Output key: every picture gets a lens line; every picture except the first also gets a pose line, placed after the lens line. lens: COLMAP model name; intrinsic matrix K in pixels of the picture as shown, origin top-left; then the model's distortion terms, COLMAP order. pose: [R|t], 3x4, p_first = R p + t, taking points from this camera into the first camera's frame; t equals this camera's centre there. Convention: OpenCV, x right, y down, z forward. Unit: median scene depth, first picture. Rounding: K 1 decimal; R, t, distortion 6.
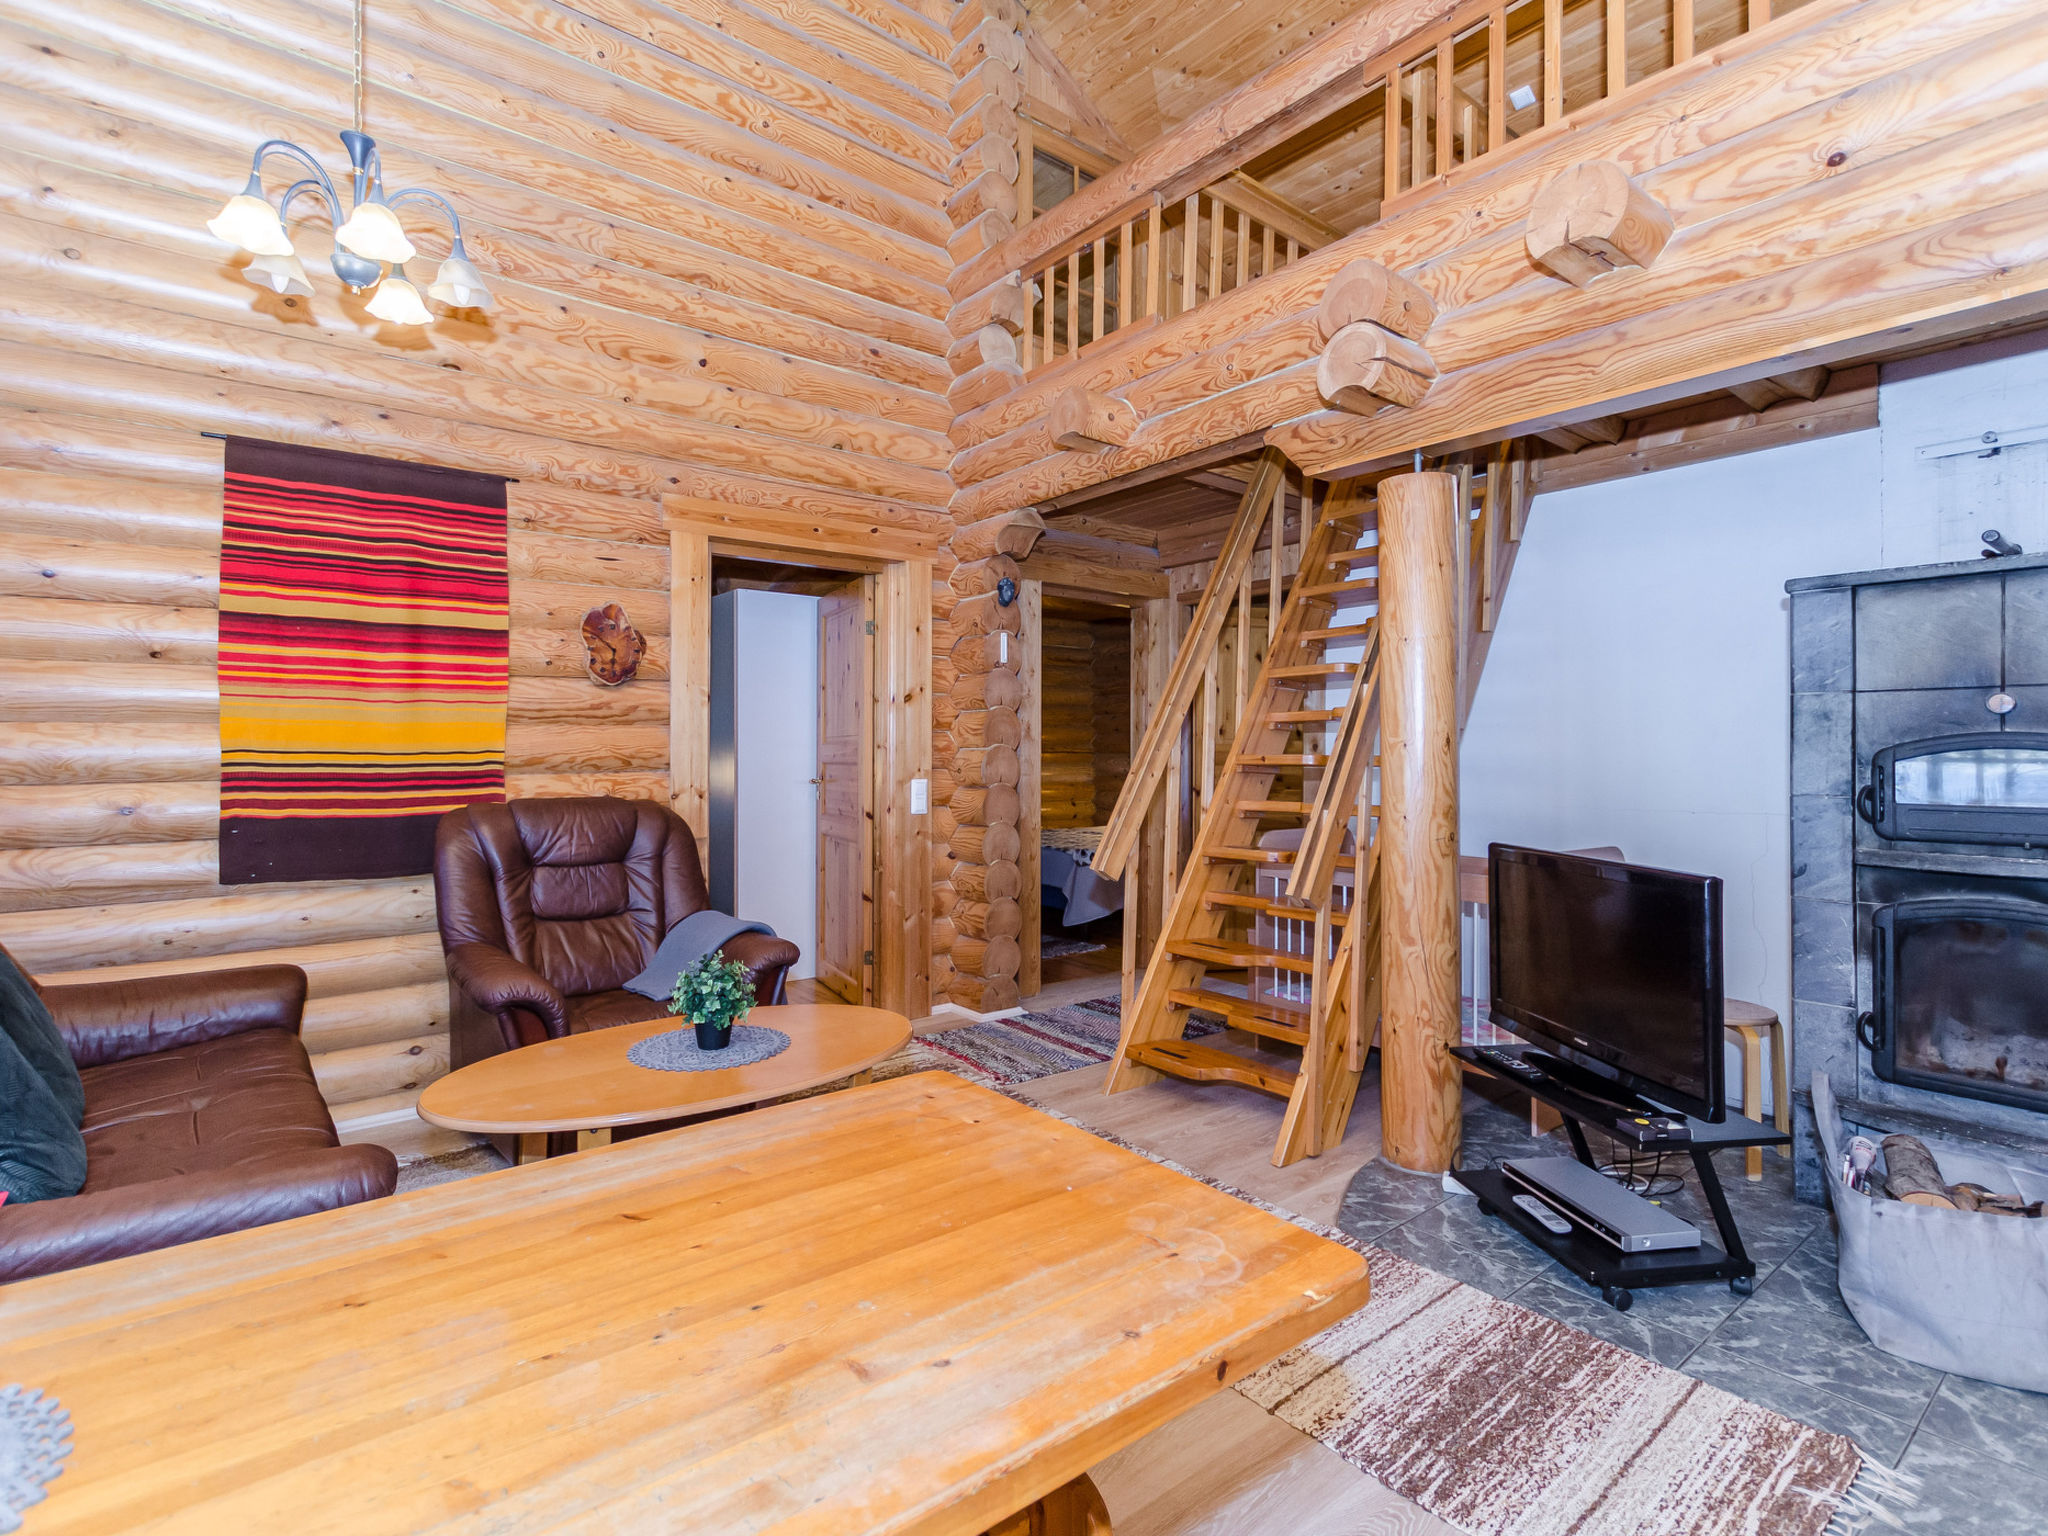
lens RADIAL K [[1009.9, 0, 1025.5], [0, 1009.9, 751.0], [0, 0, 1]] dist [0.006517, -0.001819]
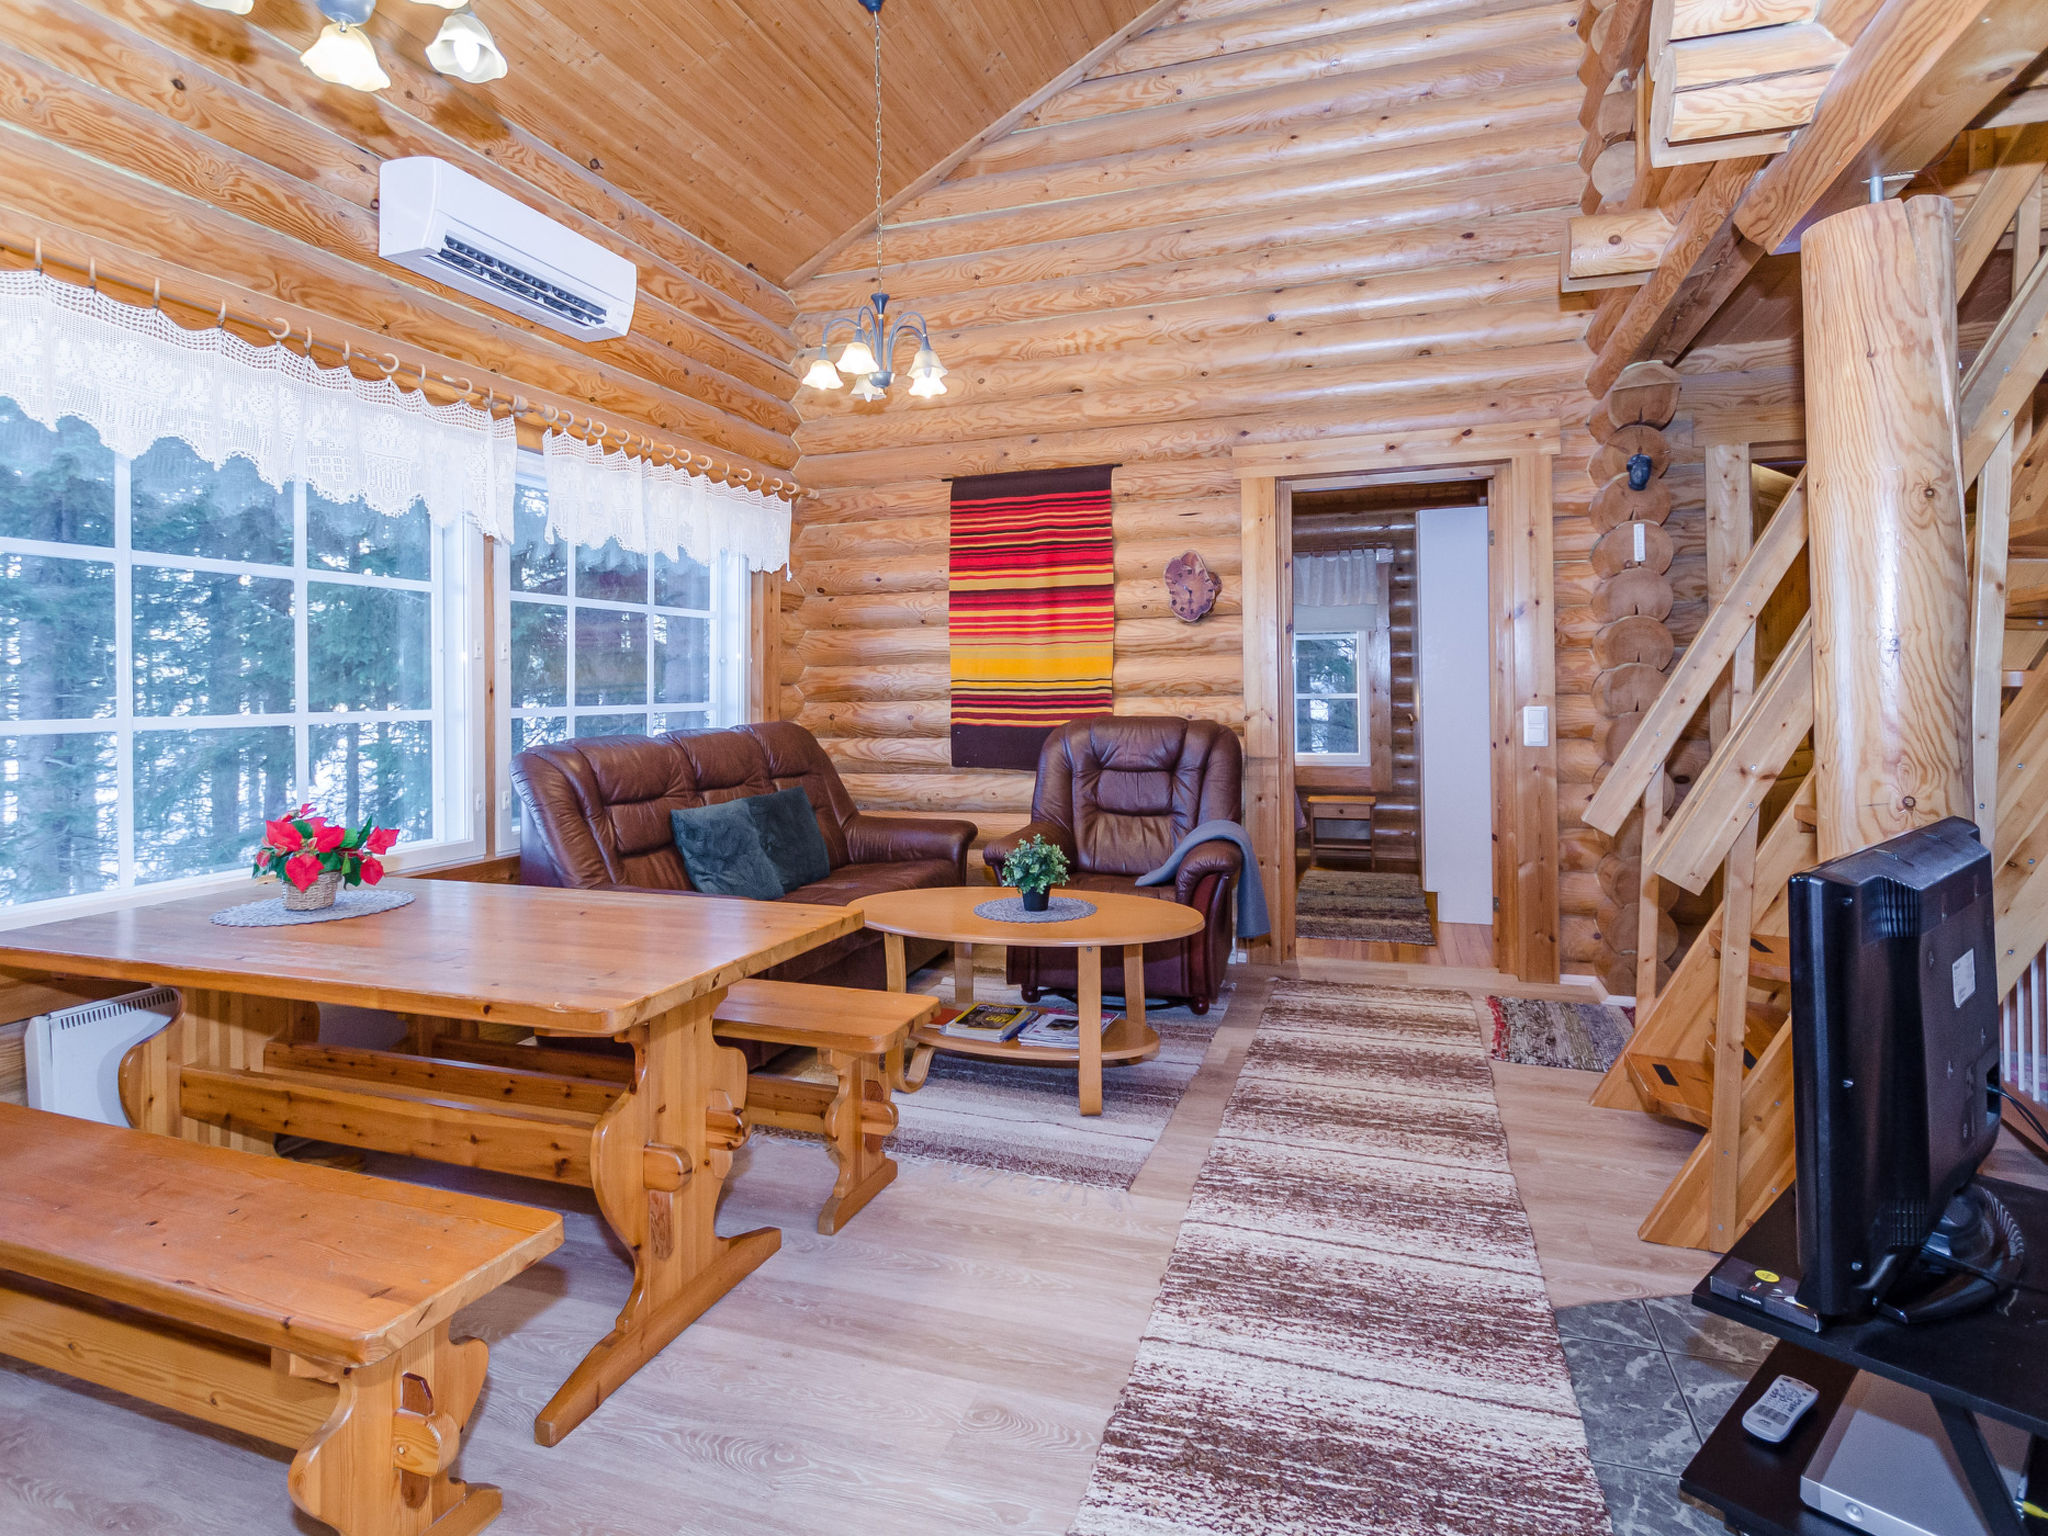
lens RADIAL K [[1070.7, 0, 1032.0], [0, 1070.7, 678.6], [0, 0, 1]] dist [-0.006312, -0.002334]
pose [[0.538476, -0.010938, -0.842570, 0.578625], [0.009931, 0.999929, -0.006634, 0.007703], [0.842582, -0.004795, 0.538546, 0.190647]]
